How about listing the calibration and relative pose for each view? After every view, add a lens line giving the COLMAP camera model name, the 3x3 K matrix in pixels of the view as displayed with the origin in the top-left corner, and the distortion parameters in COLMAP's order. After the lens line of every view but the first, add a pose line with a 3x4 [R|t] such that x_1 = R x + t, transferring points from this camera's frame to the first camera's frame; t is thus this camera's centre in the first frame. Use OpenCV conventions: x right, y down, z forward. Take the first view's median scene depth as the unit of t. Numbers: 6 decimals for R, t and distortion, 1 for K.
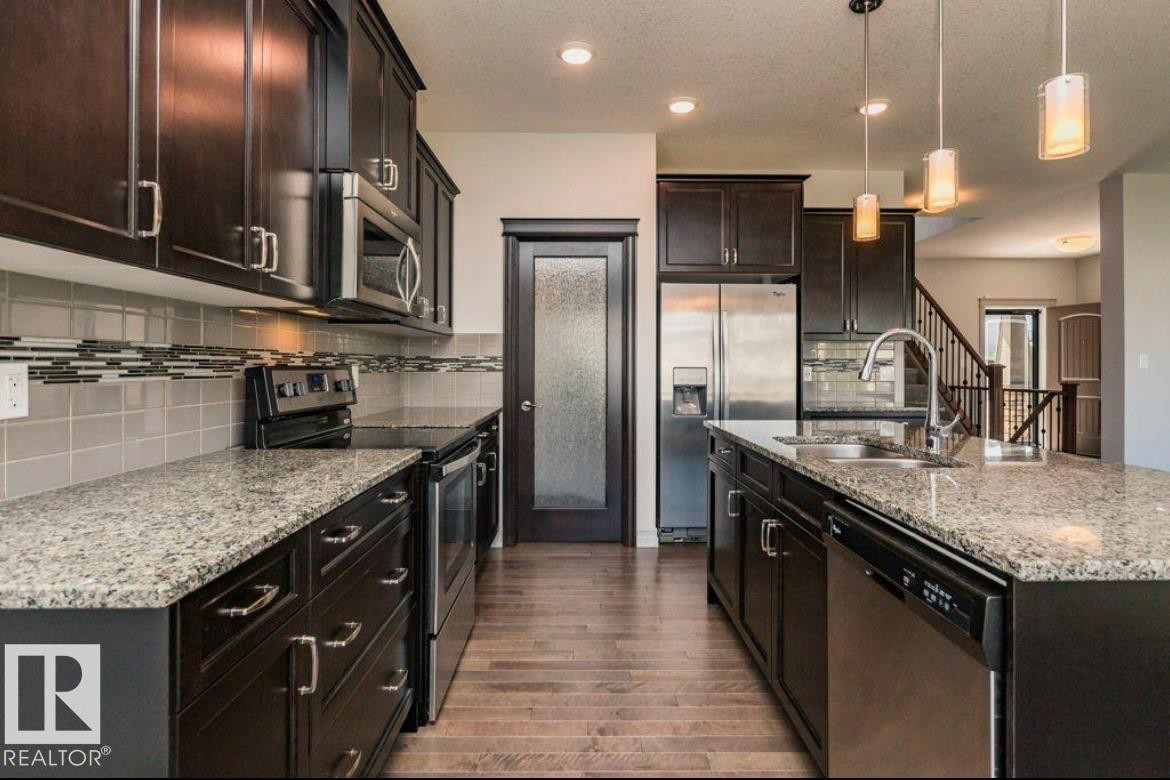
lens RADIAL K [[602.7, 0, 588.6], [0, 602.7, 362.5], [0, 0, 1]] dist [-0.004316, 0.001416]
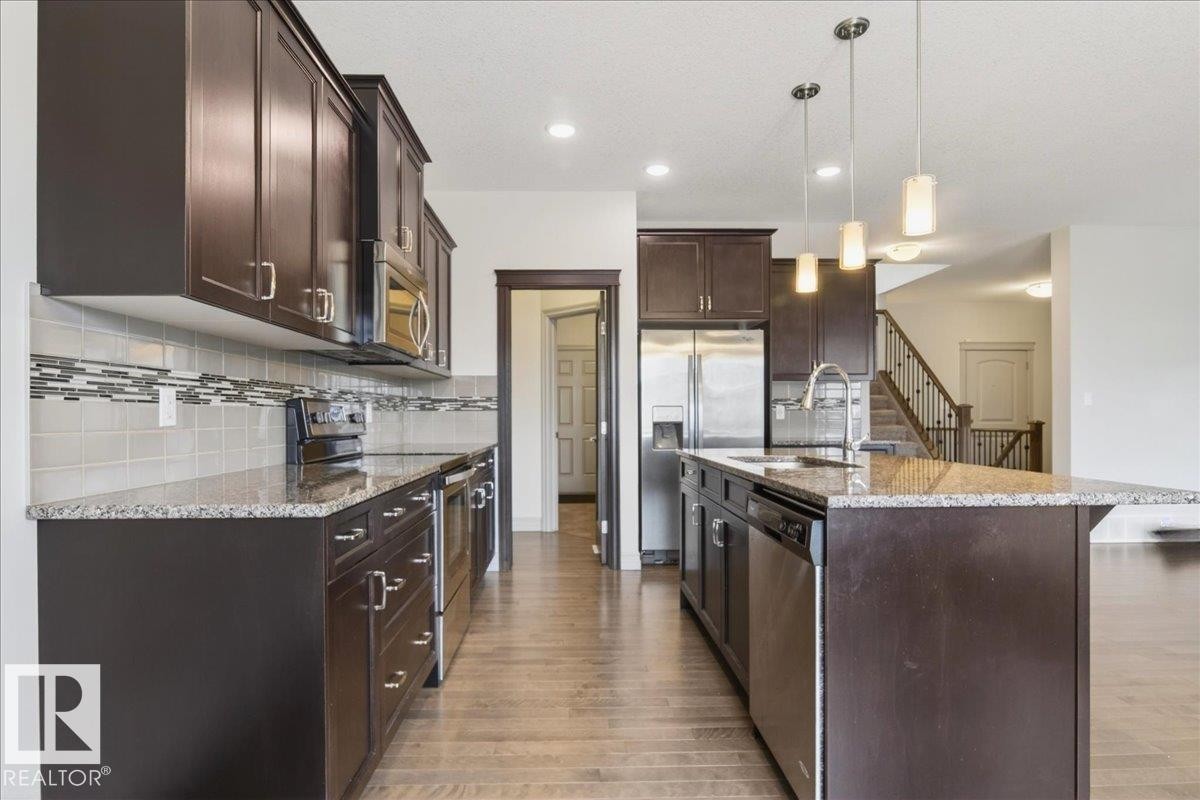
lens RADIAL K [[618.1, 0, 589.0], [0, 618.1, 419.5], [0, 0, 1]] dist [-0.004316, 0.001416]
pose [[0.999833, -0.007508, 0.016666, 0.006289], [0.007269, 0.999871, 0.014340, 0.018023], [-0.016772, -0.014217, 0.999758, -0.140344]]
